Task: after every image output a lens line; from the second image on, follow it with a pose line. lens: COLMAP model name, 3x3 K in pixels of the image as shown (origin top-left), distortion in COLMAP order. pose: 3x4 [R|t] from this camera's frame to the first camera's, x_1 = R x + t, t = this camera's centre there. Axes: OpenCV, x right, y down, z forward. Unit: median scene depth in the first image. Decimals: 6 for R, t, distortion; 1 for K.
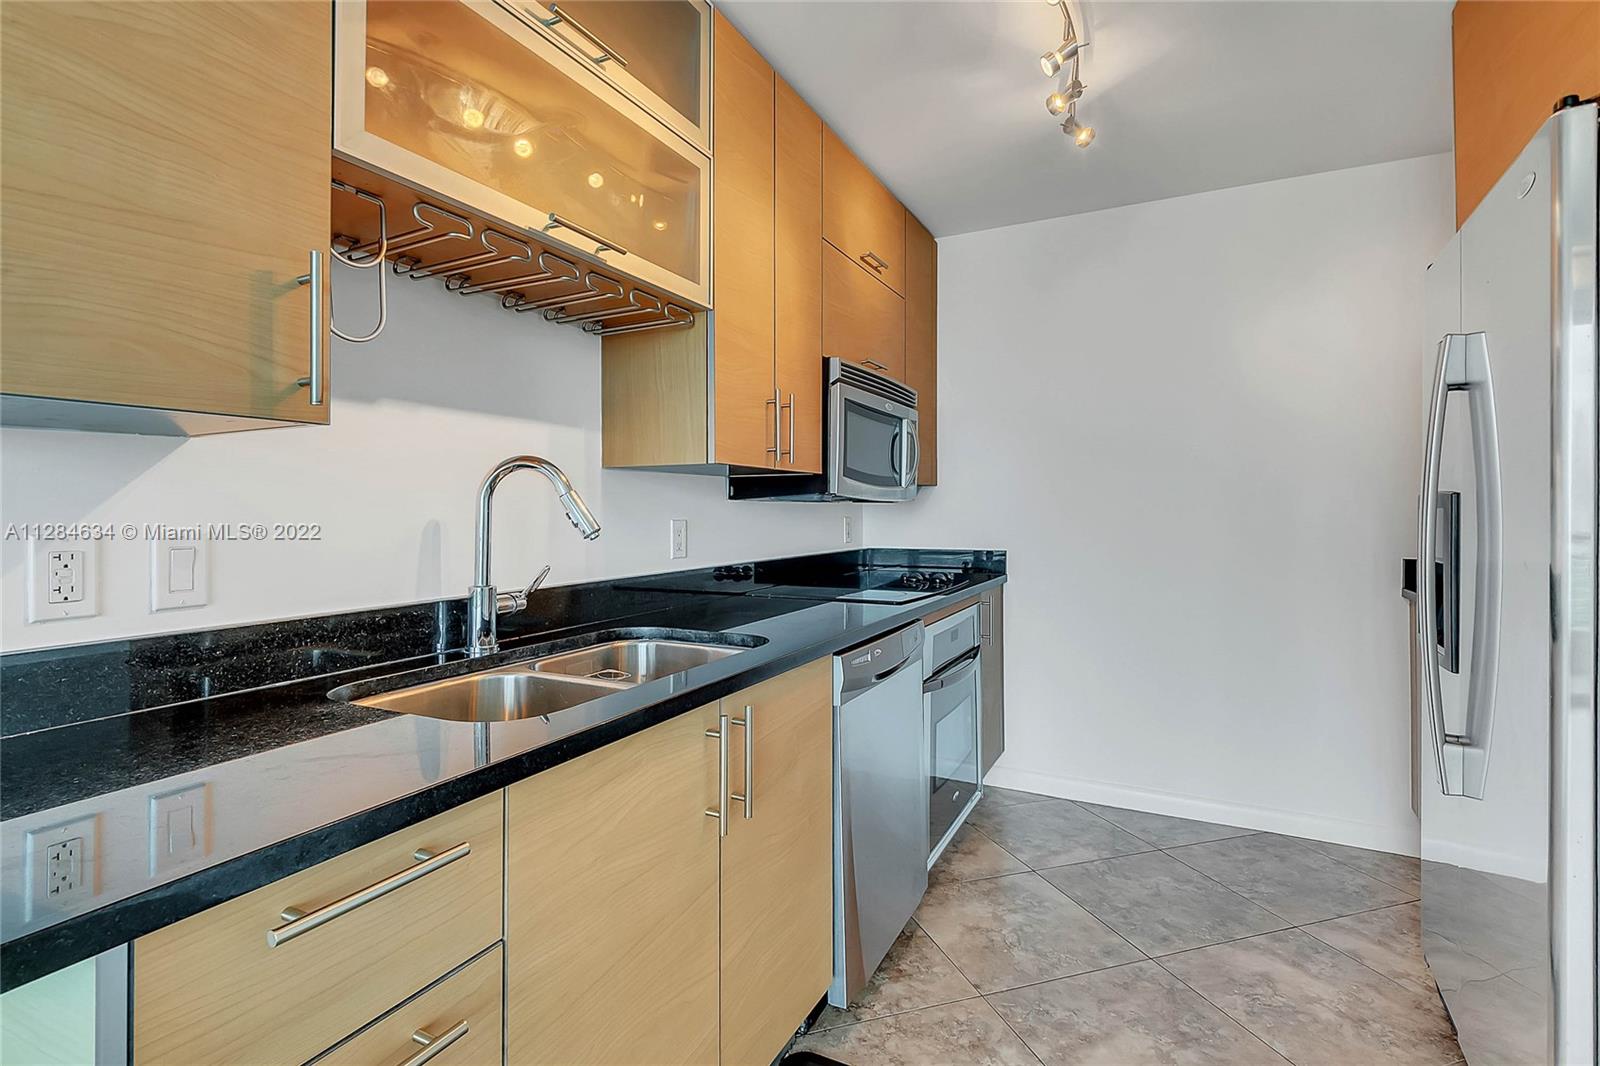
lens RADIAL K [[744.0, 0, 762.8], [0, 744.0, 507.7], [0, 0, 1]] dist [0.014946, -0.006410]
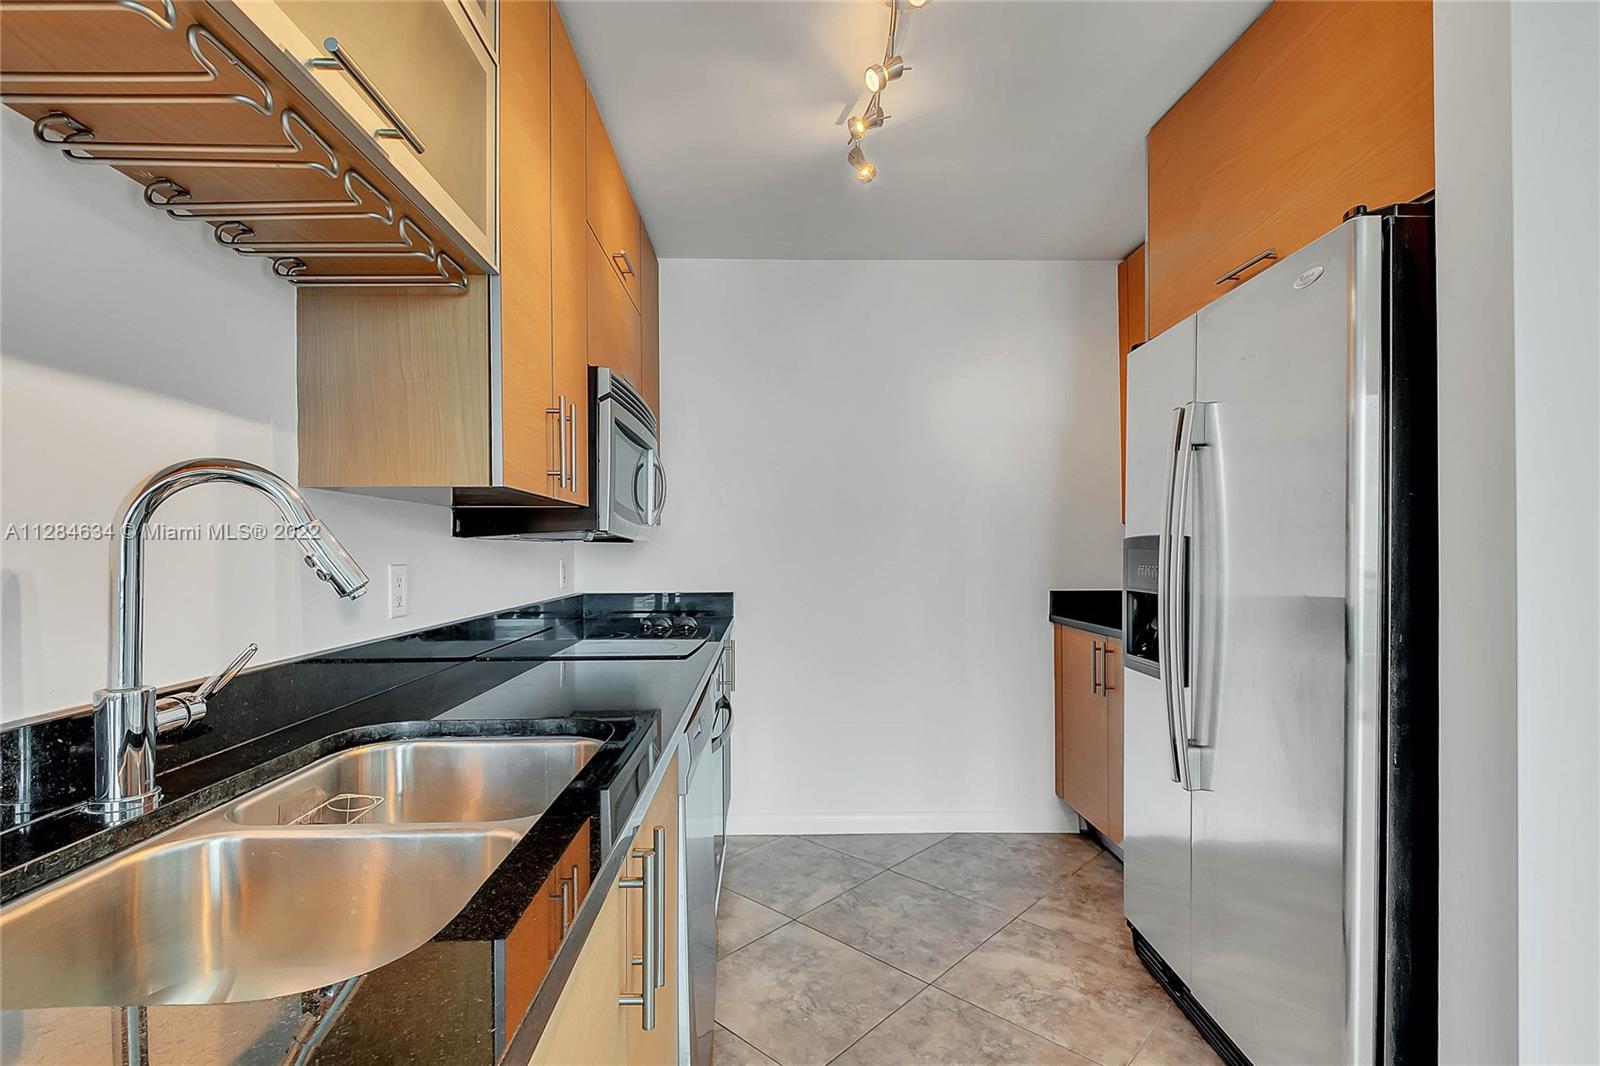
lens RADIAL K [[744.0, 0, 772.8], [0, 744.0, 555.4], [0, 0, 1]] dist [0.014946, -0.006410]
pose [[0.872543, -0.003366, 0.488526, -0.173011], [-0.001847, 0.999946, 0.010189, -0.000620], [-0.488534, -0.009792, 0.872490, 0.210343]]
